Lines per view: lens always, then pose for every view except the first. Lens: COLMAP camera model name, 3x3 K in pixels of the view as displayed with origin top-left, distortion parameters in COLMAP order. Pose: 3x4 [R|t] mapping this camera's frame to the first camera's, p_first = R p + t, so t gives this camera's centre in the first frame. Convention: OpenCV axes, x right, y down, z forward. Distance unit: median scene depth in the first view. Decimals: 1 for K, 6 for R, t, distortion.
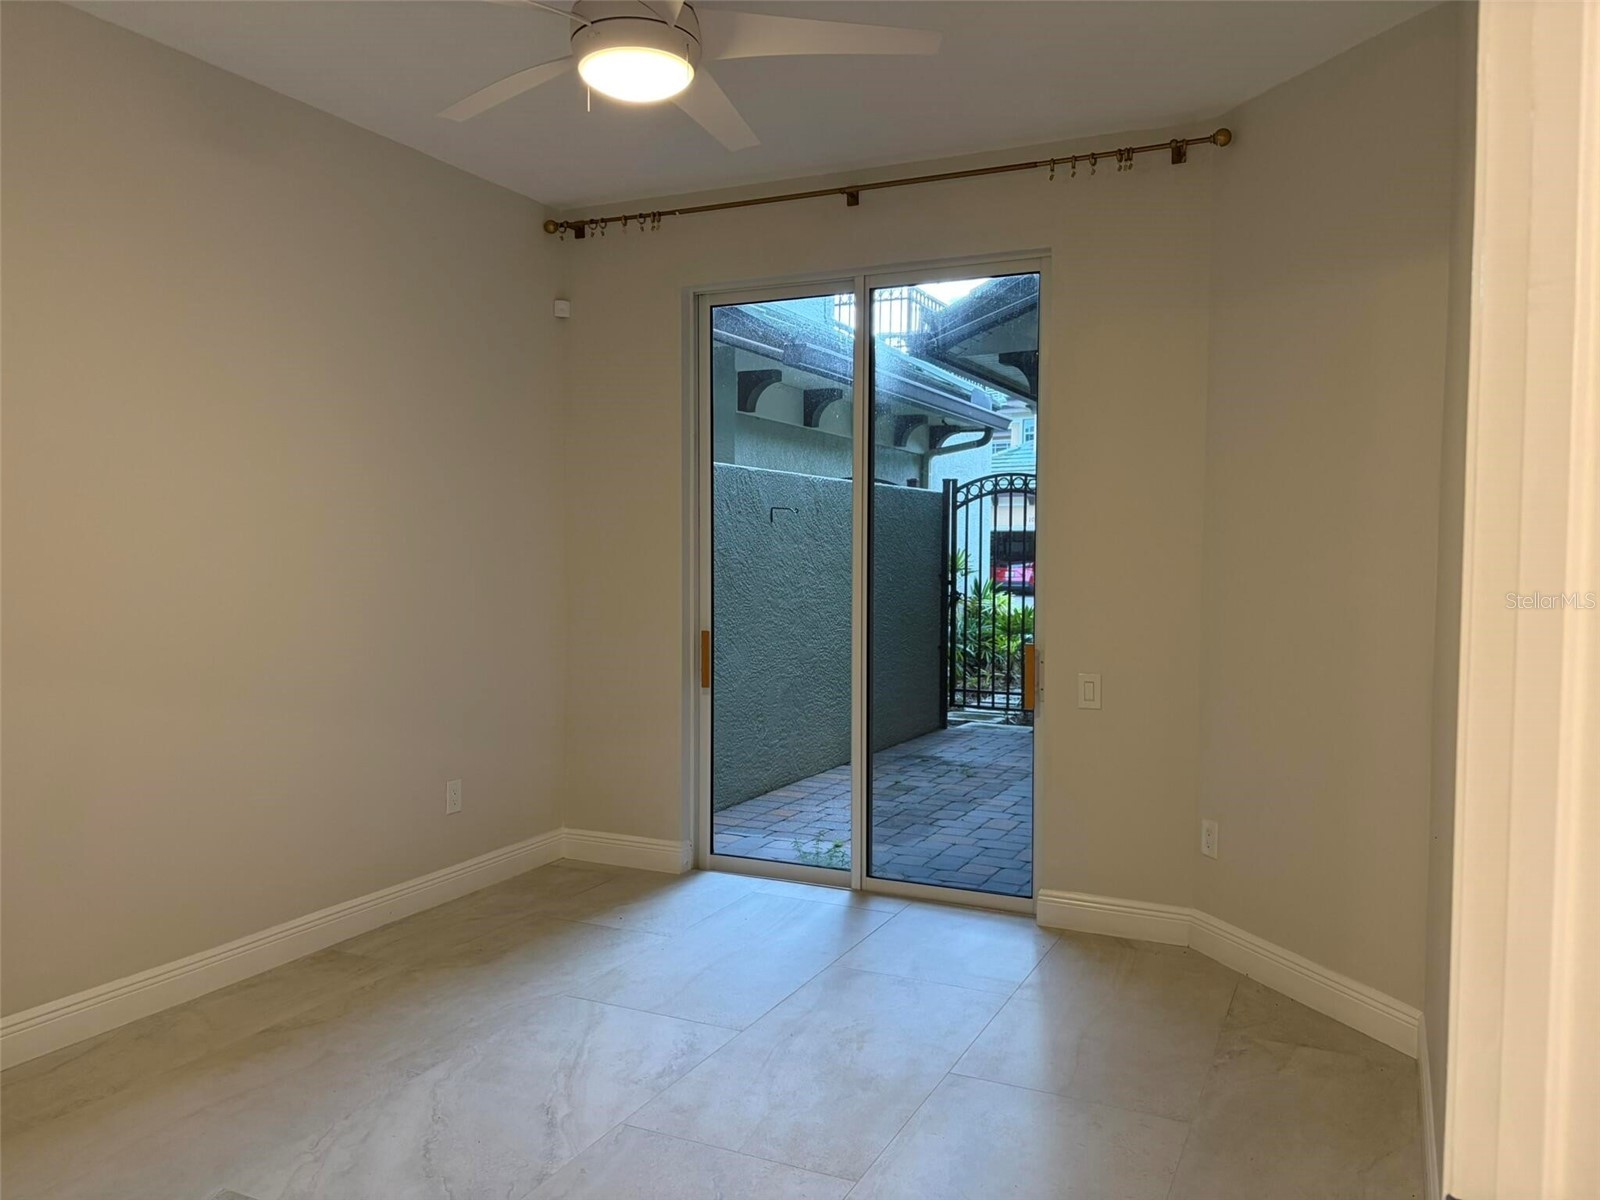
lens RADIAL K [[1220.9, 0, 801.7], [0, 1220.9, 597.6], [0, 0, 1]] dist [0.072633, 0.004416]
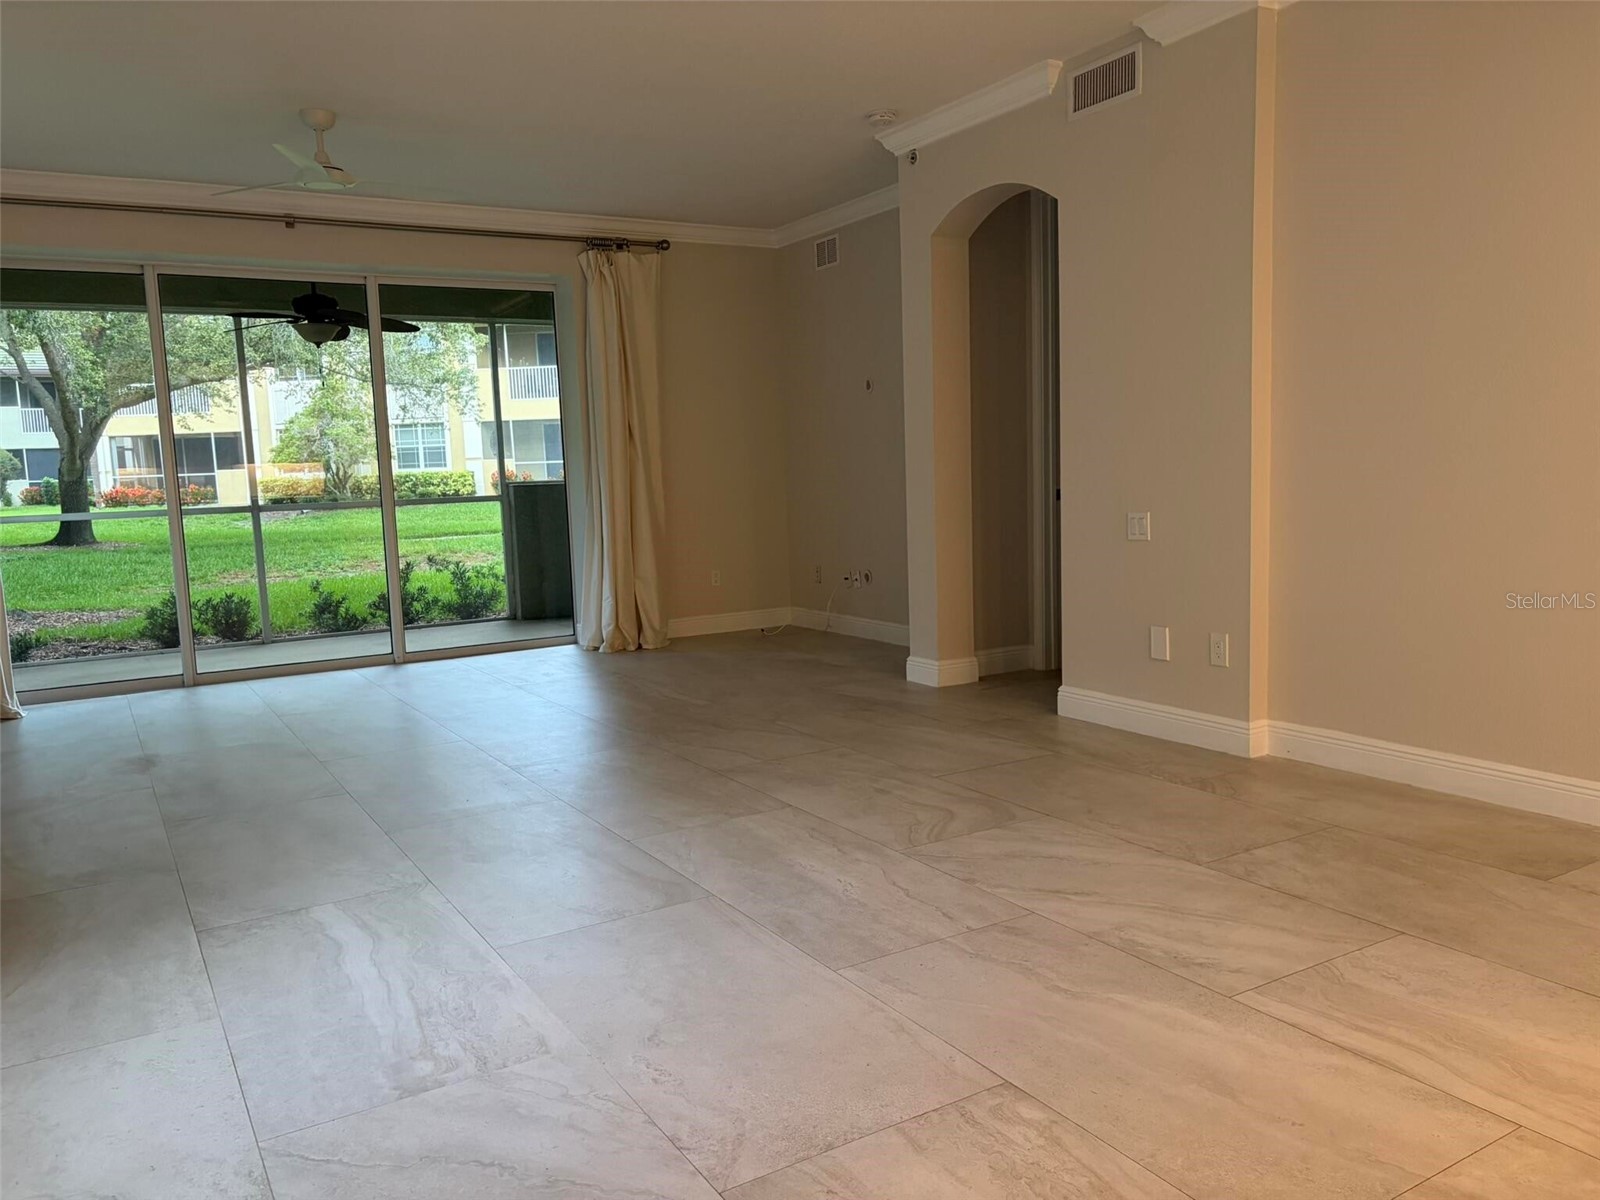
lens RADIAL K [[1212.7, 0, 800.0], [0, 1212.7, 600.0], [0, 0, 1]] dist [0.056075, -0.047744]
pose [[-0.552323, 0.104725, -0.827026, 0.768354], [-0.000079, 0.992071, 0.125677, 0.019291], [0.833630, 0.069479, -0.547935, 1.309953]]
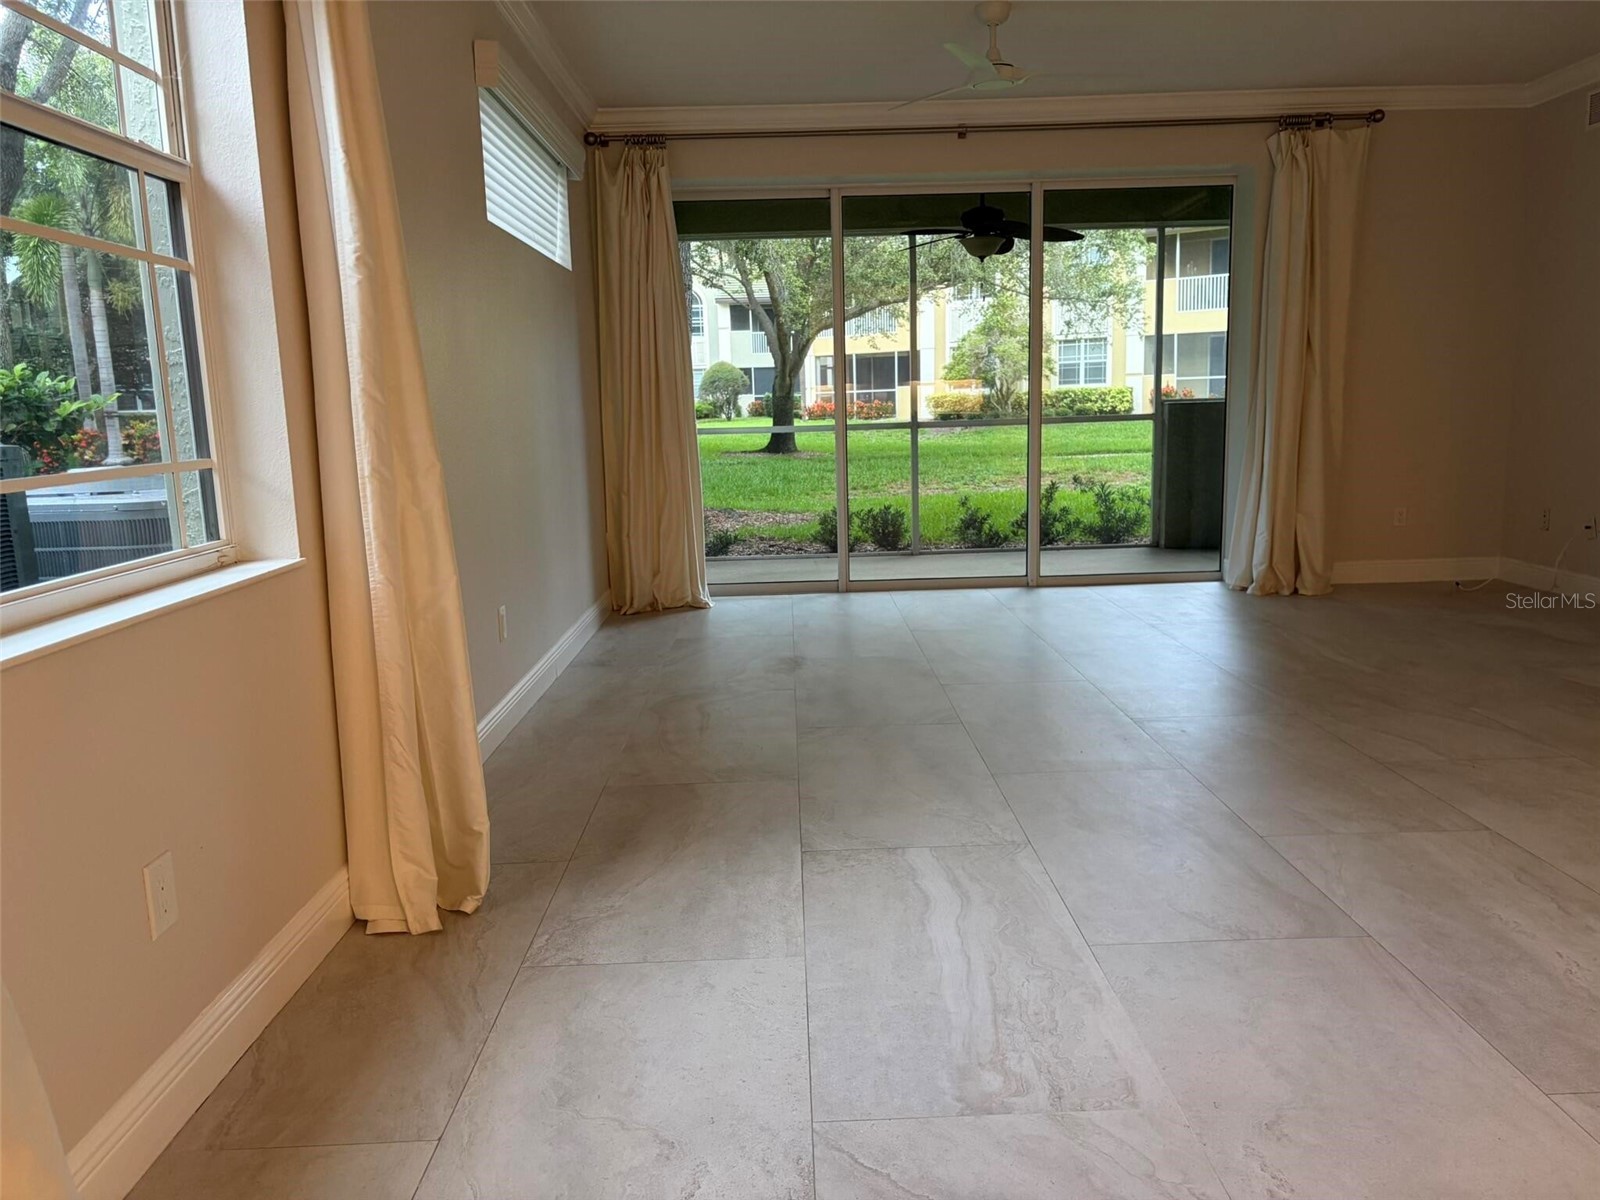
lens RADIAL K [[1211.4, 0, 801.0], [0, 1211.4, 606.3], [0, 0, 1]] dist [0.055339, -0.059679]
pose [[-0.894996, 0.090981, -0.436697, 0.654722], [0.003752, 0.980480, 0.196582, 0.019223], [0.446058, 0.174301, -0.877868, 1.206981]]
